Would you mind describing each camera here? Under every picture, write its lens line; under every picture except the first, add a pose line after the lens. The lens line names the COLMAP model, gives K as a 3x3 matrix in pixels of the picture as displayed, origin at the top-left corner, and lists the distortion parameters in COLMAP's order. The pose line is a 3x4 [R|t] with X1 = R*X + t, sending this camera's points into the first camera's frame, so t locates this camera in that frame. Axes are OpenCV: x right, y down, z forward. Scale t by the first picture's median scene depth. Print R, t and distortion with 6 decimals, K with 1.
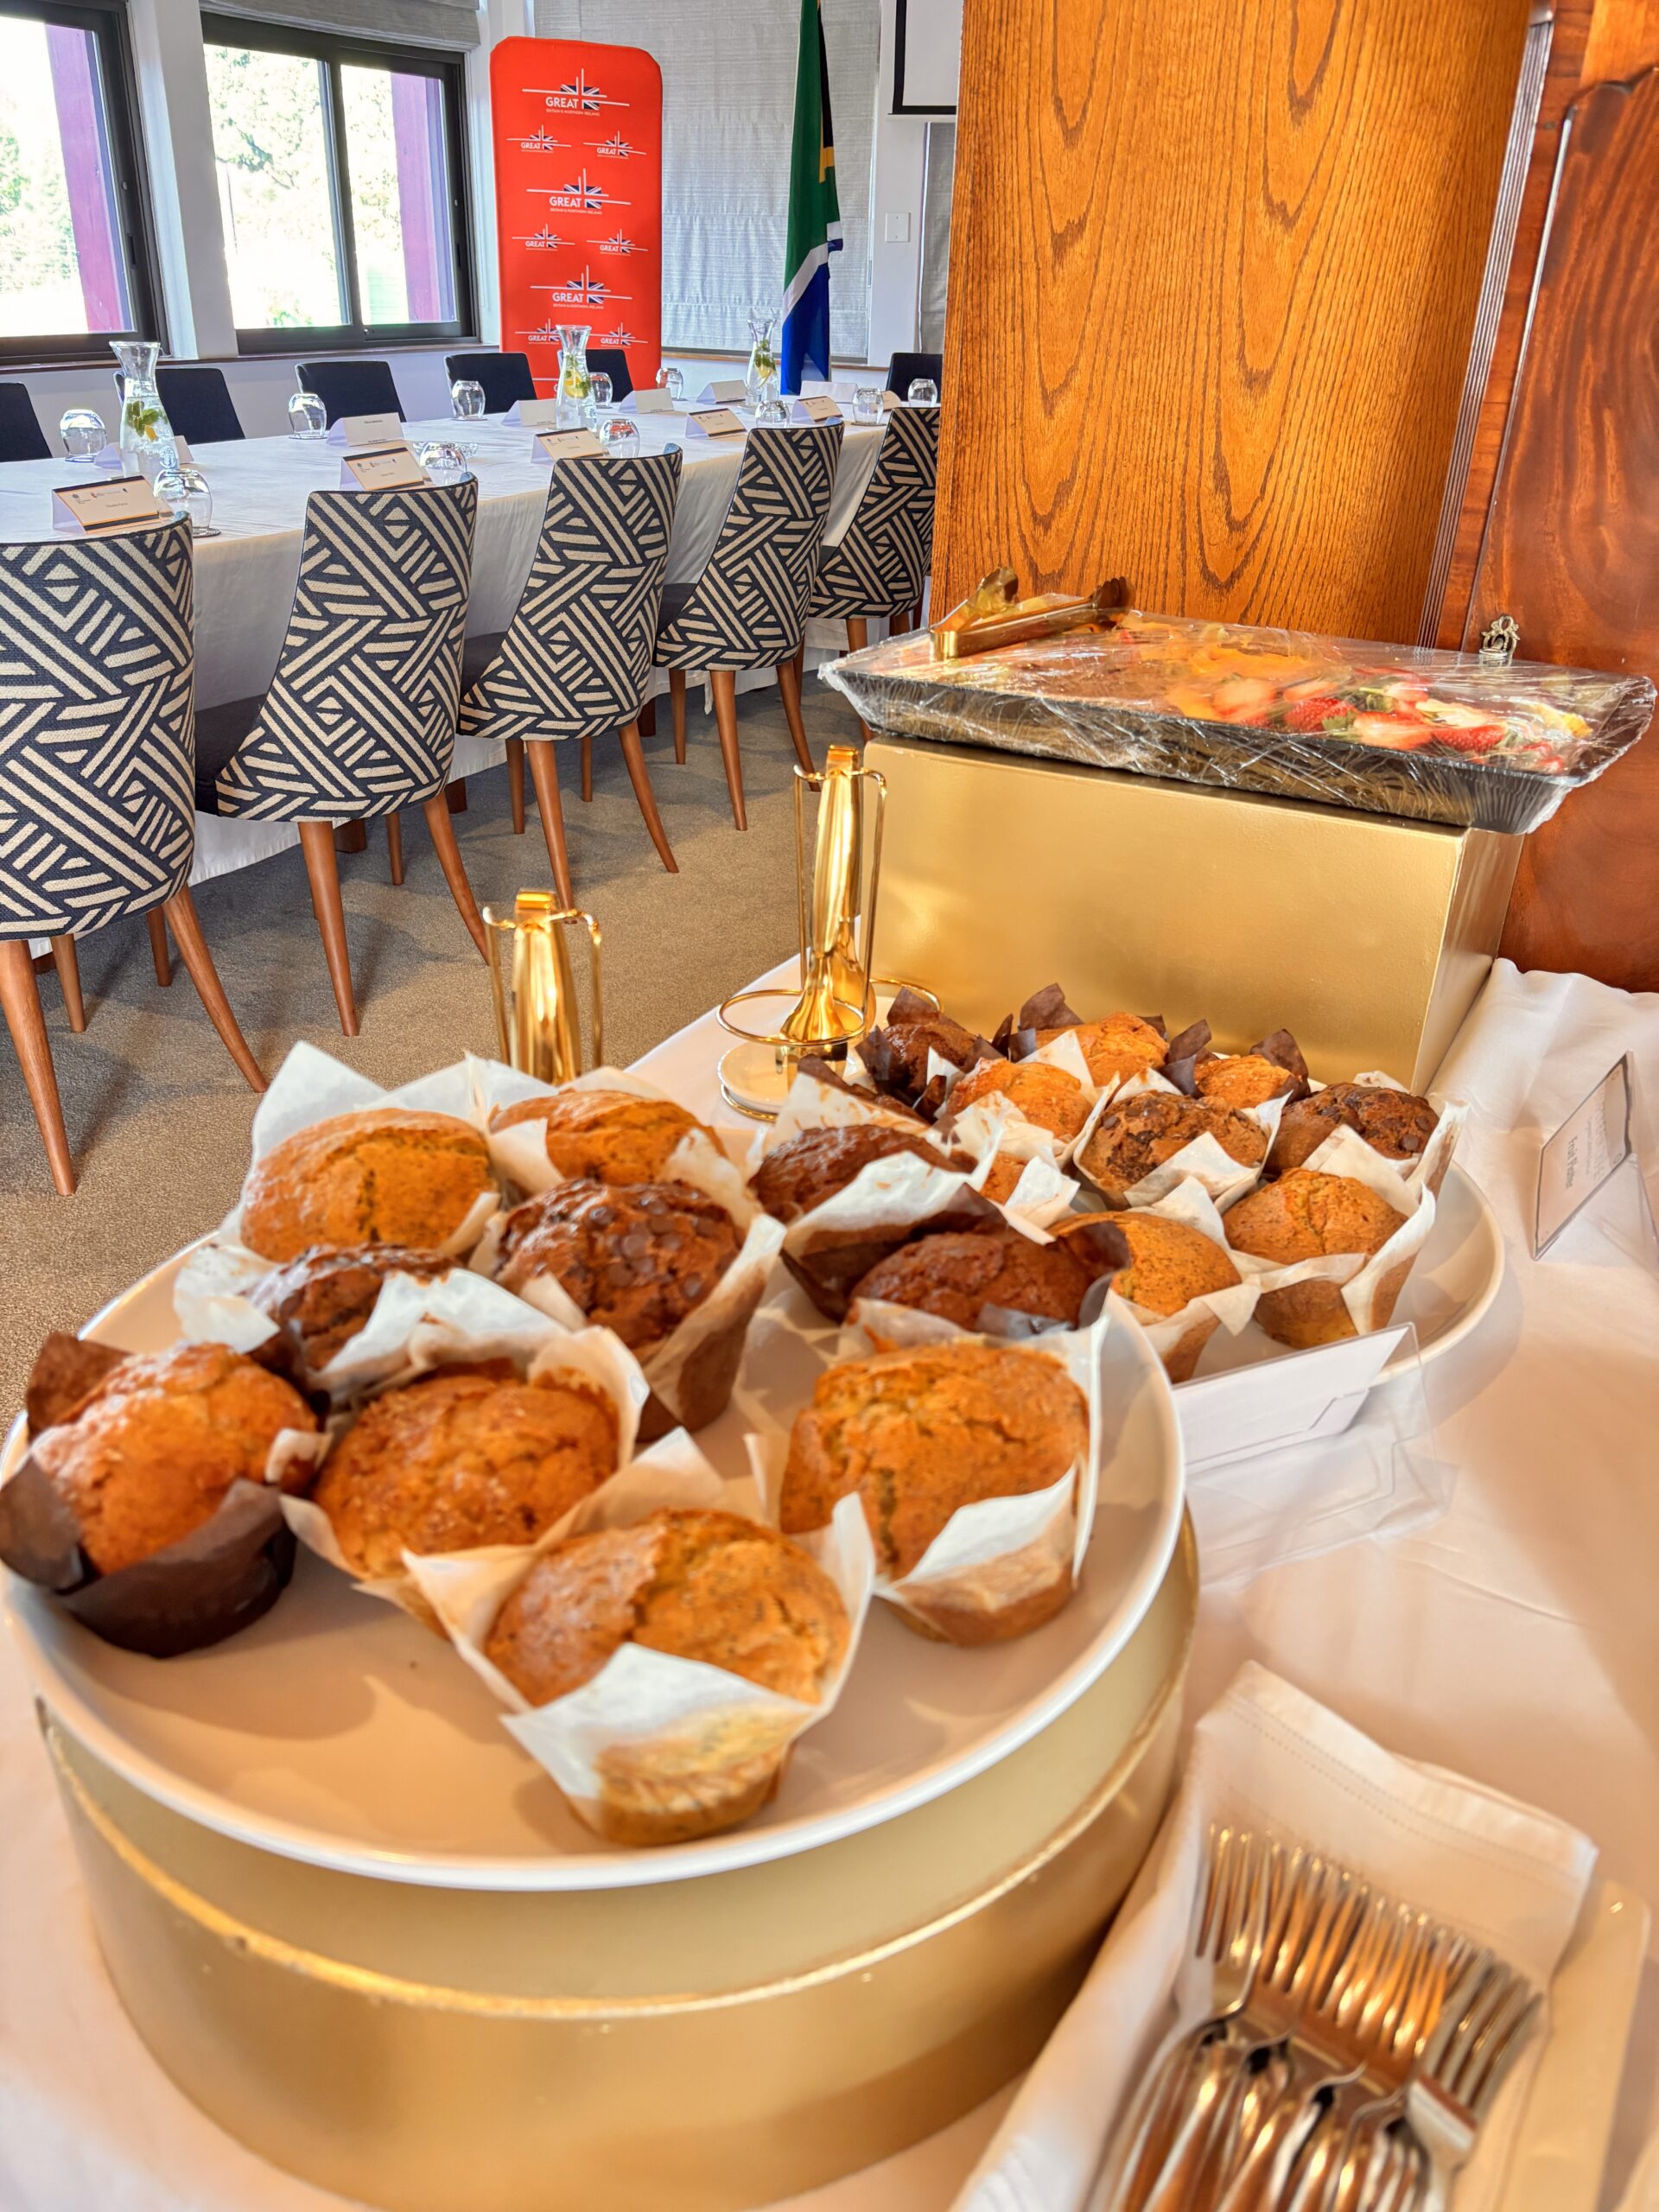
lens RADIAL K [[1894.7, 0, 825.7], [0, 1894.7, 1063.4], [0, 0, 1]] dist [0.174858, -0.665351]
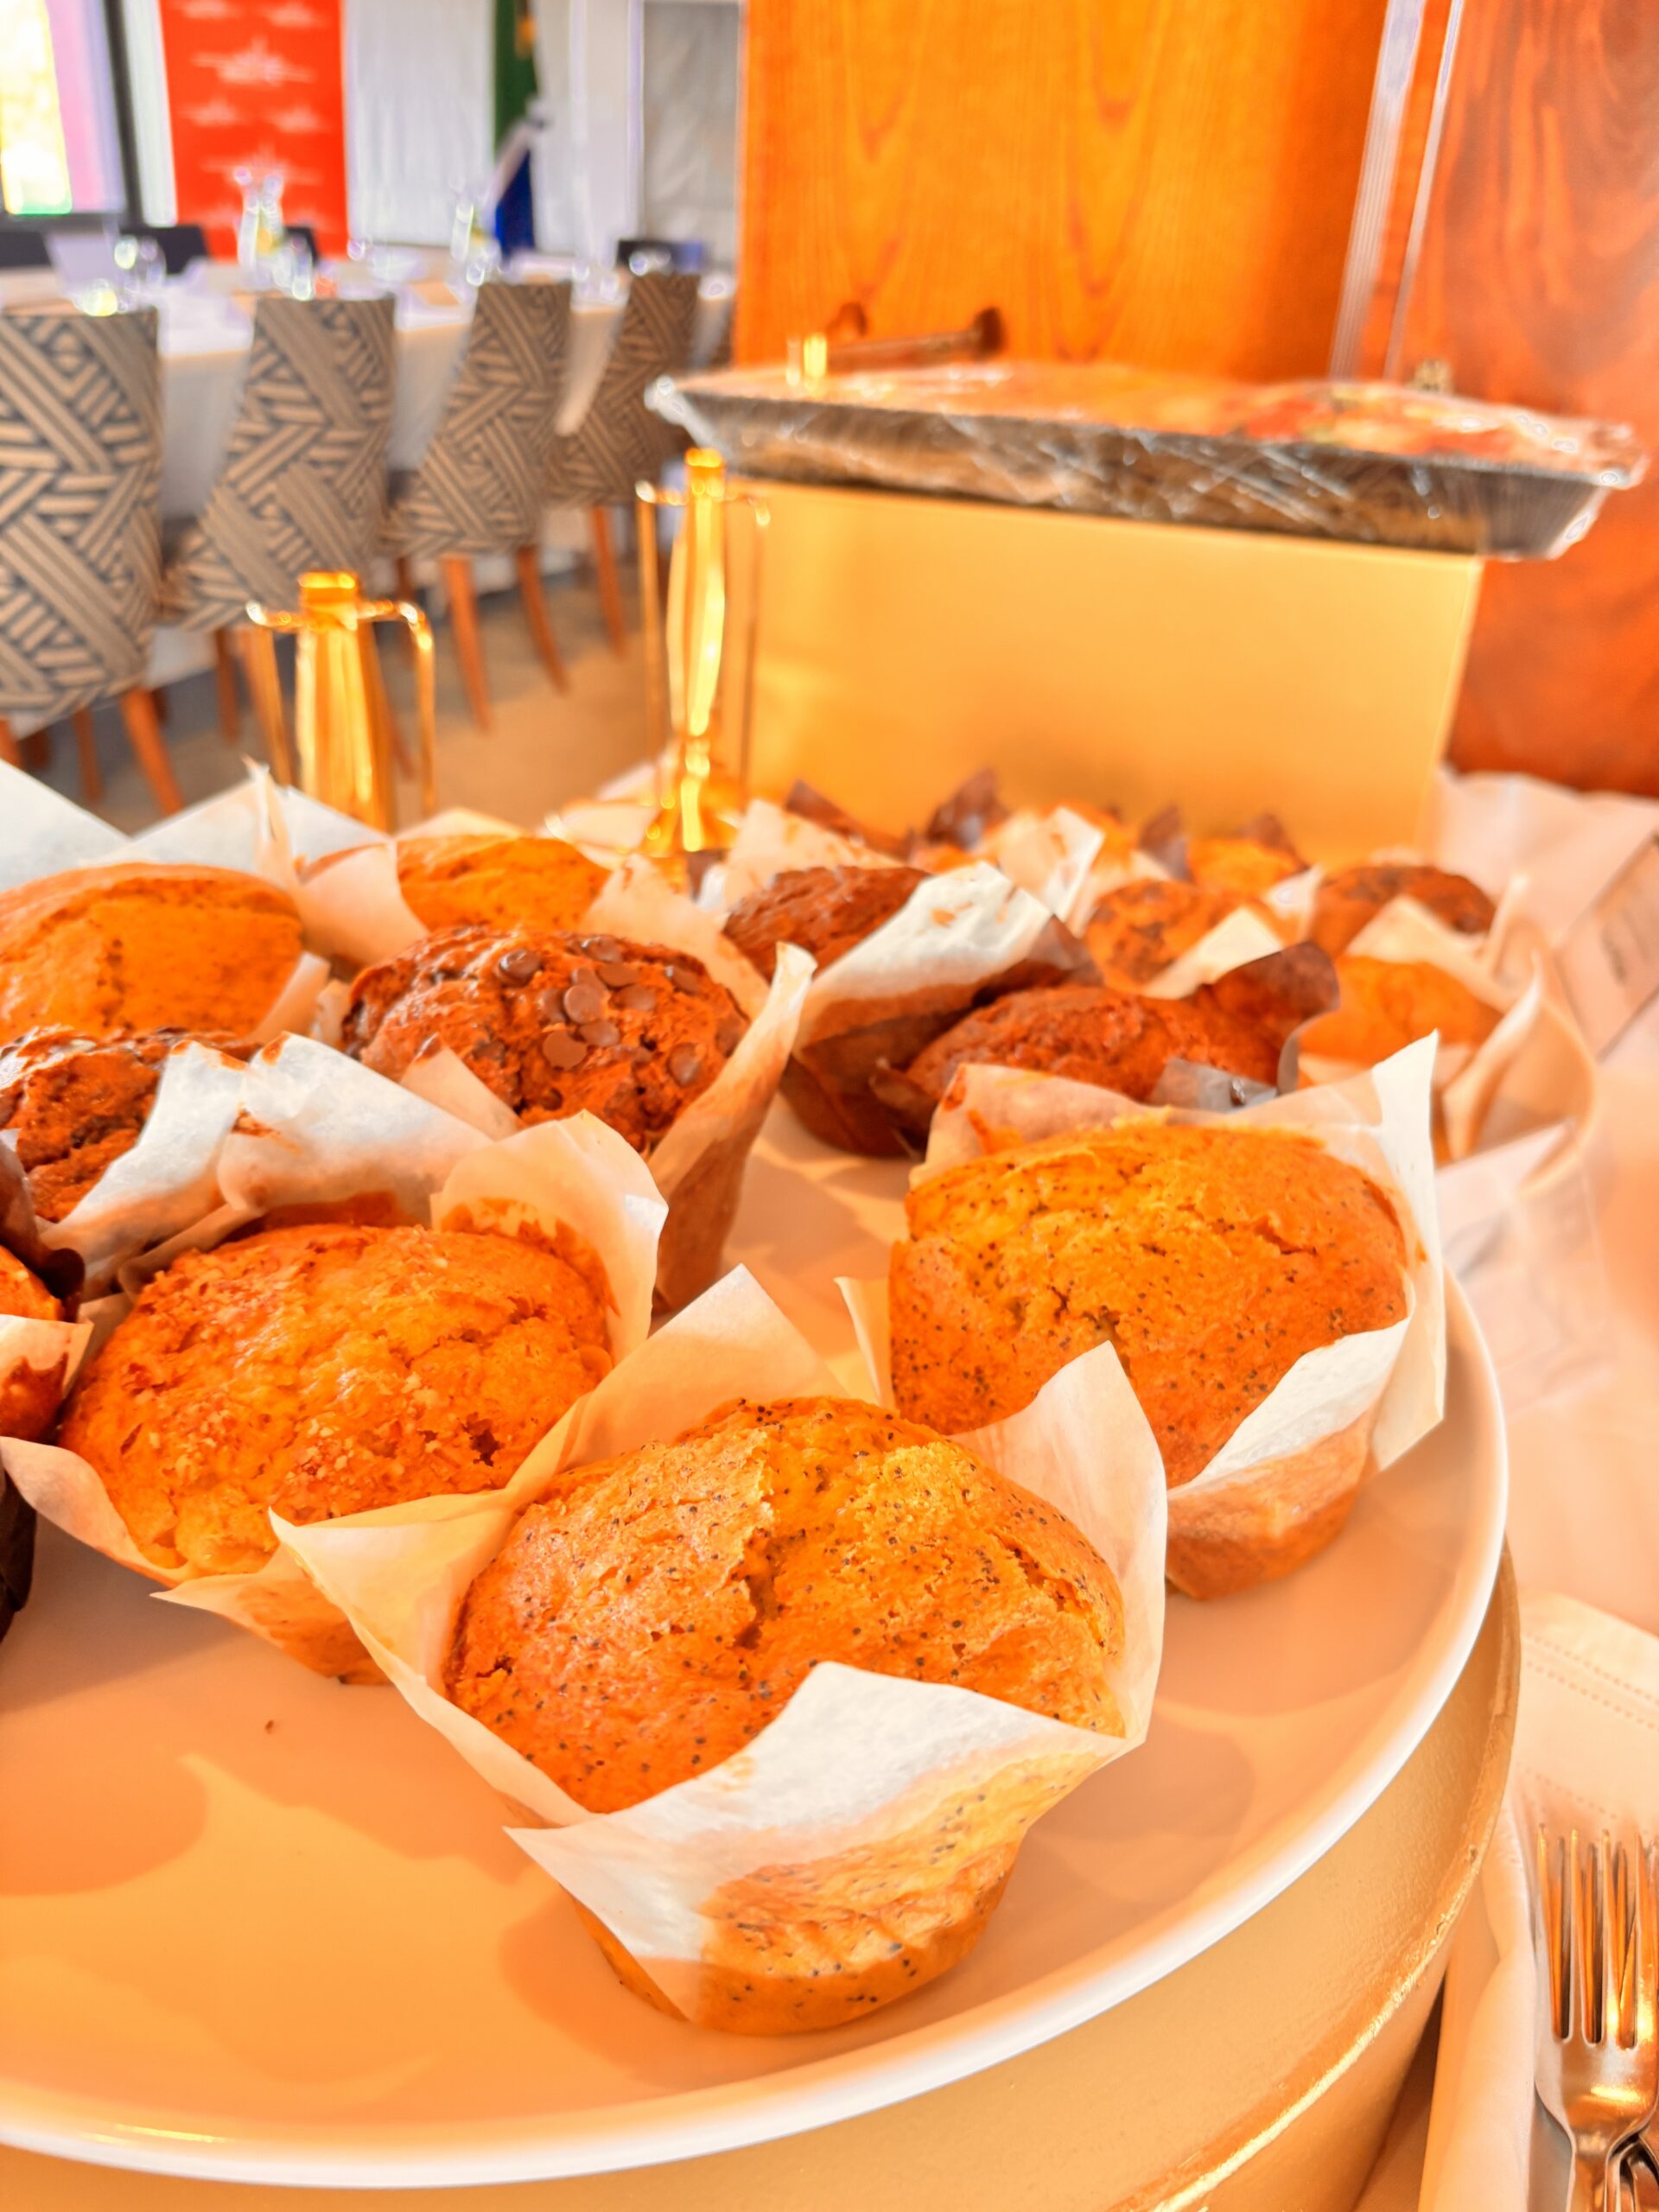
lens RADIAL K [[1864.5, 0, 829.5], [0, 1864.5, 1106.0], [0, 0, 1]] dist [-0.006707, -0.001467]
pose [[0.986605, -0.055060, 0.153553, -0.114174], [0.050231, 0.998119, 0.035161, 0.109710], [-0.155200, -0.026977, 0.987515, 0.396709]]
